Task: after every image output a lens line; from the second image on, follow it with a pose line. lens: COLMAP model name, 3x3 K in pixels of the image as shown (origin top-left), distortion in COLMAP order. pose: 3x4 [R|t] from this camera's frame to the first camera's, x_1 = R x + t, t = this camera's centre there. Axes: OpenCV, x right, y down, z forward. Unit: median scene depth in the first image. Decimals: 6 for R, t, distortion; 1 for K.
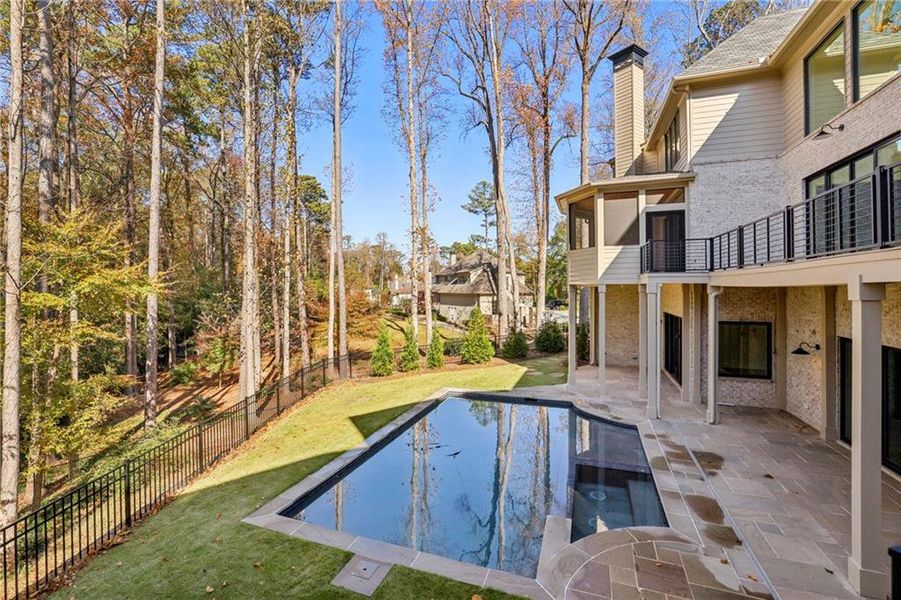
lens RADIAL K [[388.5, 0, 432.6], [0, 388.5, 289.7], [0, 0, 1]] dist [-0.031871, 0.001547]
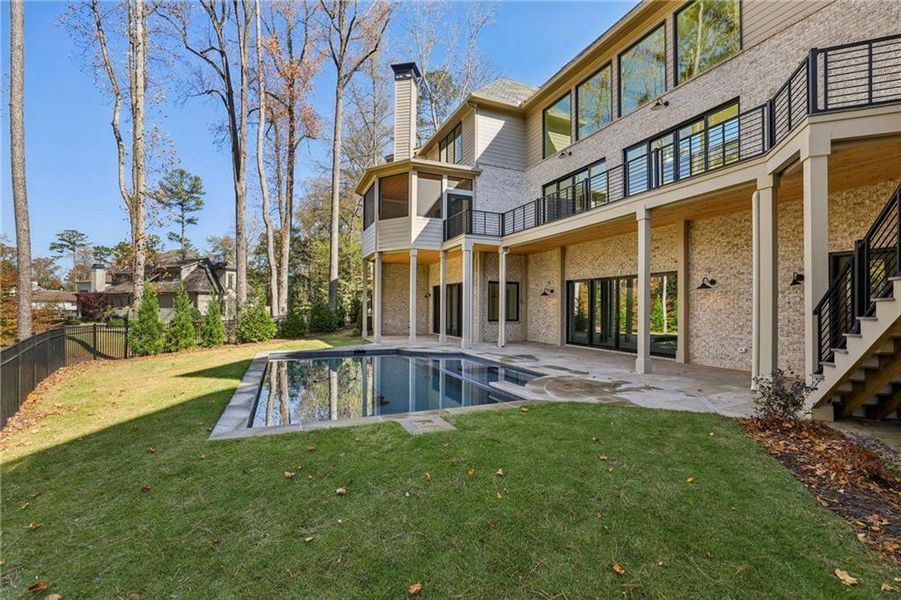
lens RADIAL K [[388.5, 0, 443.0], [0, 388.5, 303.9], [0, 0, 1]] dist [-0.031871, 0.001547]
pose [[0.721780, 0.019307, 0.691854, -0.304973], [-0.015368, 0.999811, -0.011868, 0.165827], [-0.691952, -0.002066, 0.721940, 0.101943]]
